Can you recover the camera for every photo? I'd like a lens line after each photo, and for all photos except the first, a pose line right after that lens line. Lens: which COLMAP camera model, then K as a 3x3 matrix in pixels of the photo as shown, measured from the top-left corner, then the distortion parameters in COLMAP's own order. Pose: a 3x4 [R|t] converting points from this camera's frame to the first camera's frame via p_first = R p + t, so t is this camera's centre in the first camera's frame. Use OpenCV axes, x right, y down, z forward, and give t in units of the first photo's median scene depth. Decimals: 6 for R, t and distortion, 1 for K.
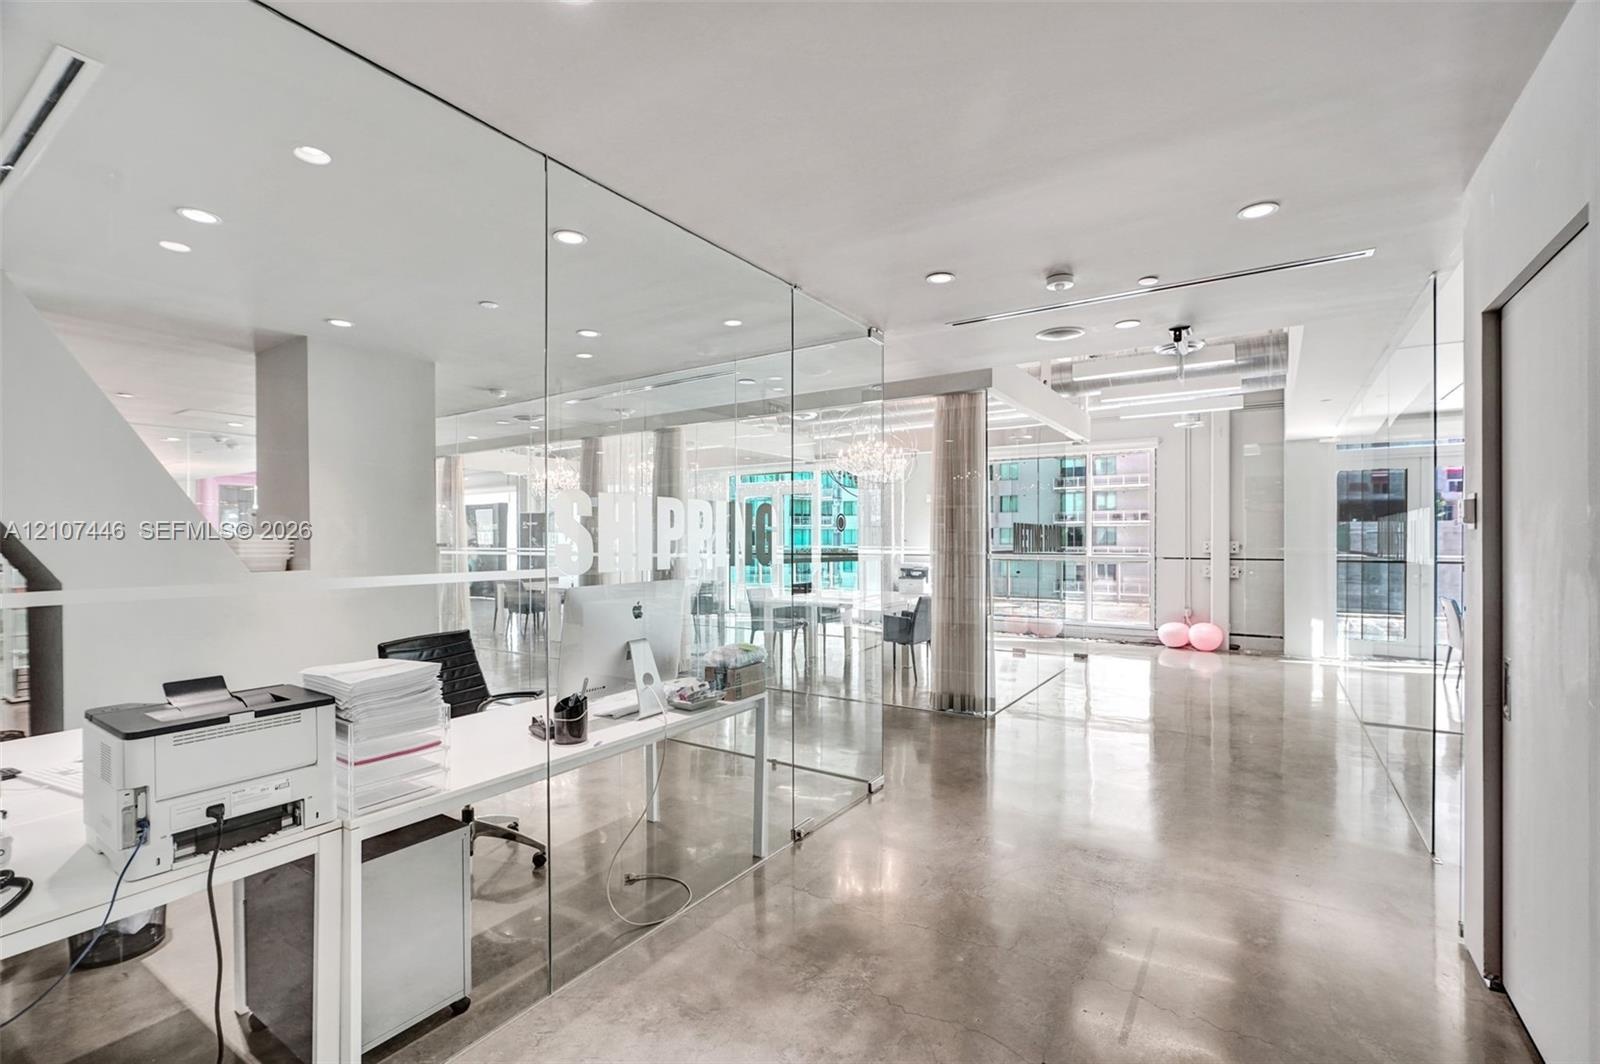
lens RADIAL K [[754.4, 0, 807.8], [0, 754.4, 540.4], [0, 0, 1]] dist [-0.001683, -0.000151]
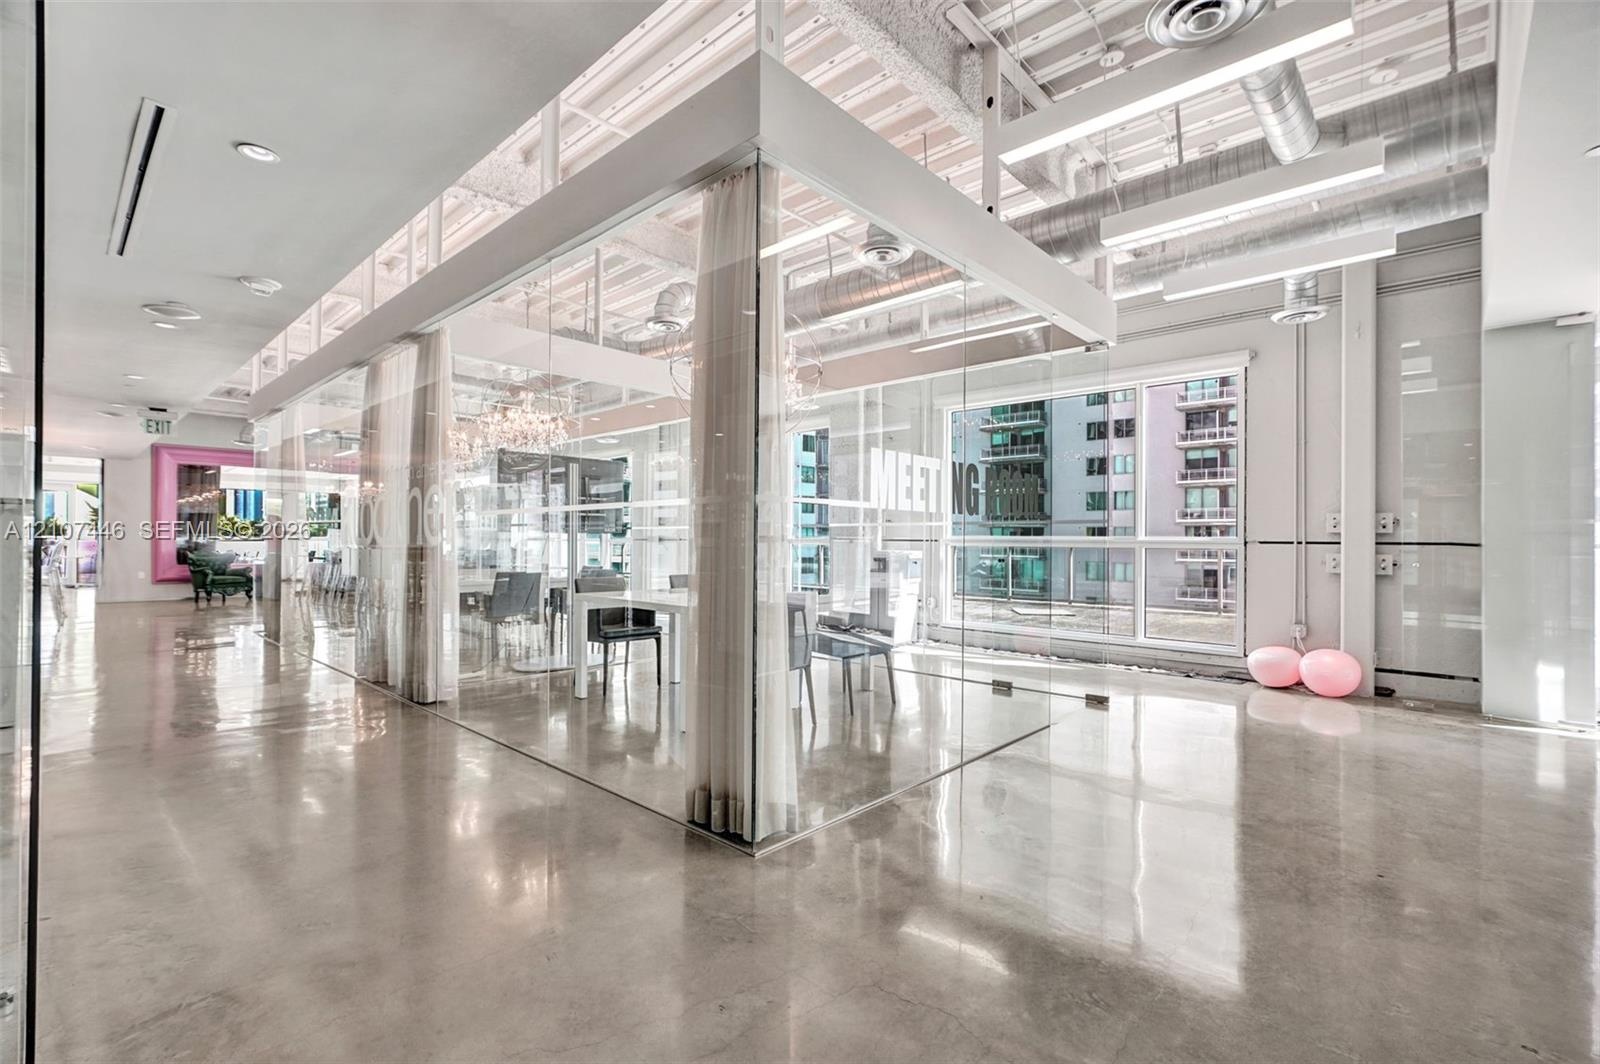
lens RADIAL K [[738.1, 0, 800.0], [0, 738.1, 532.0], [0, 0, 1]] dist [-0.000937, -0.000010]
pose [[0.985425, 0.004306, -0.170056, 0.212272], [-0.006490, 0.999903, -0.012291, 0.026343], [0.169986, 0.013216, 0.985358, 0.351200]]
